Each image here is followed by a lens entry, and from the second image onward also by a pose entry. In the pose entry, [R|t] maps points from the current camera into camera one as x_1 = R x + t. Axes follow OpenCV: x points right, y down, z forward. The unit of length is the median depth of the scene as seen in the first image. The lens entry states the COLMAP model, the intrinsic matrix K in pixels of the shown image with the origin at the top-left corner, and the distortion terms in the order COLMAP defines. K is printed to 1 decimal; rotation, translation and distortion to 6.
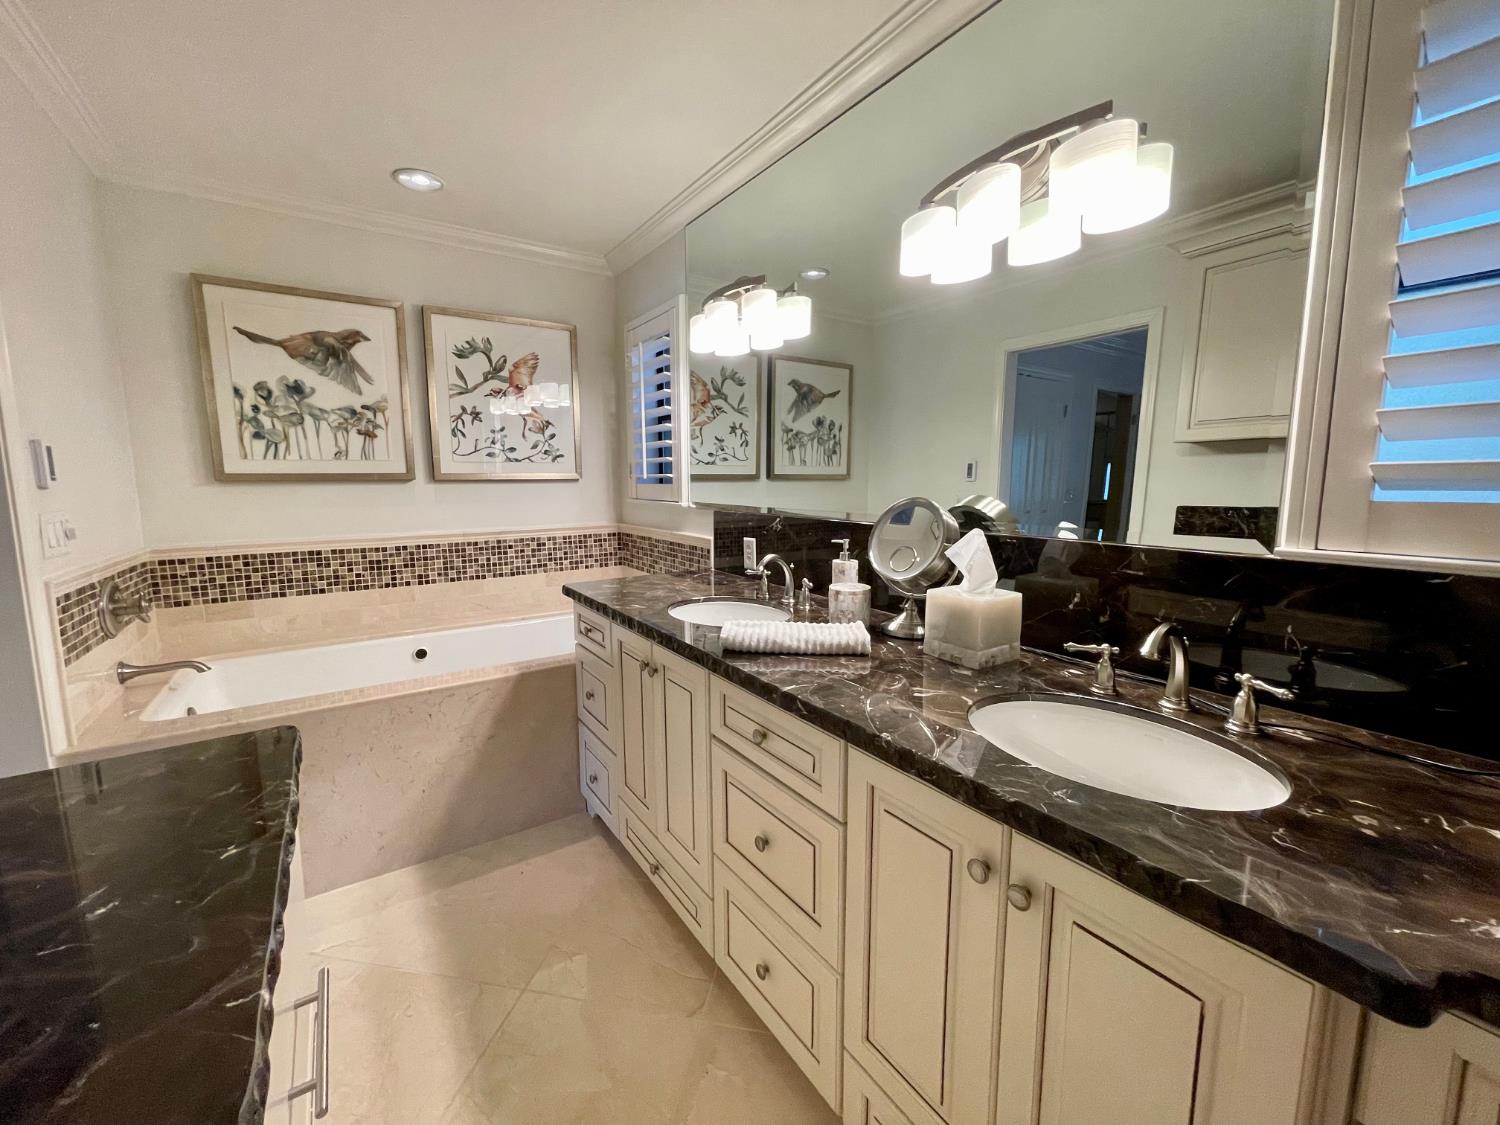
lens RADIAL K [[597.5, 0, 737.7], [0, 597.5, 553.1], [0, 0, 1]] dist [-0.006496, 0.001686]
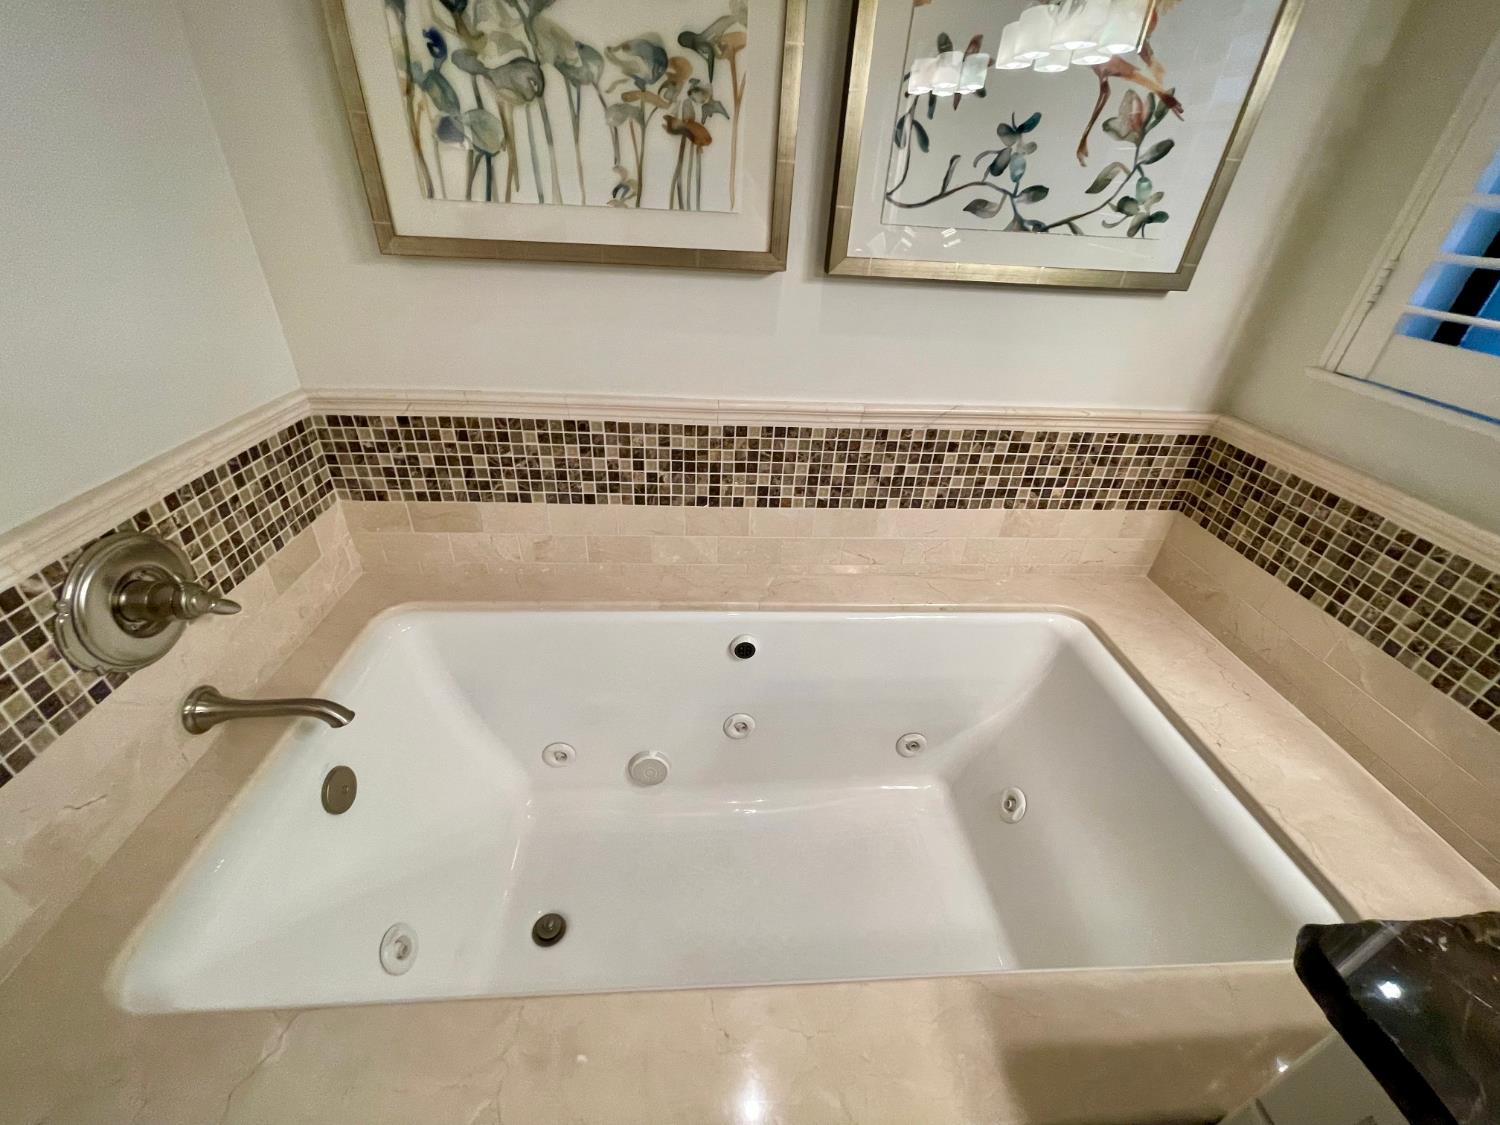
lens RADIAL K [[597.5, 0, 741.0], [0, 597.5, 553.3], [0, 0, 1]] dist [-0.006496, 0.001686]
pose [[0.861540, 0.303699, -0.406837, -0.354918], [-0.117418, 0.898816, 0.422306, -0.121404], [0.493926, -0.316064, 0.810025, 0.618780]]
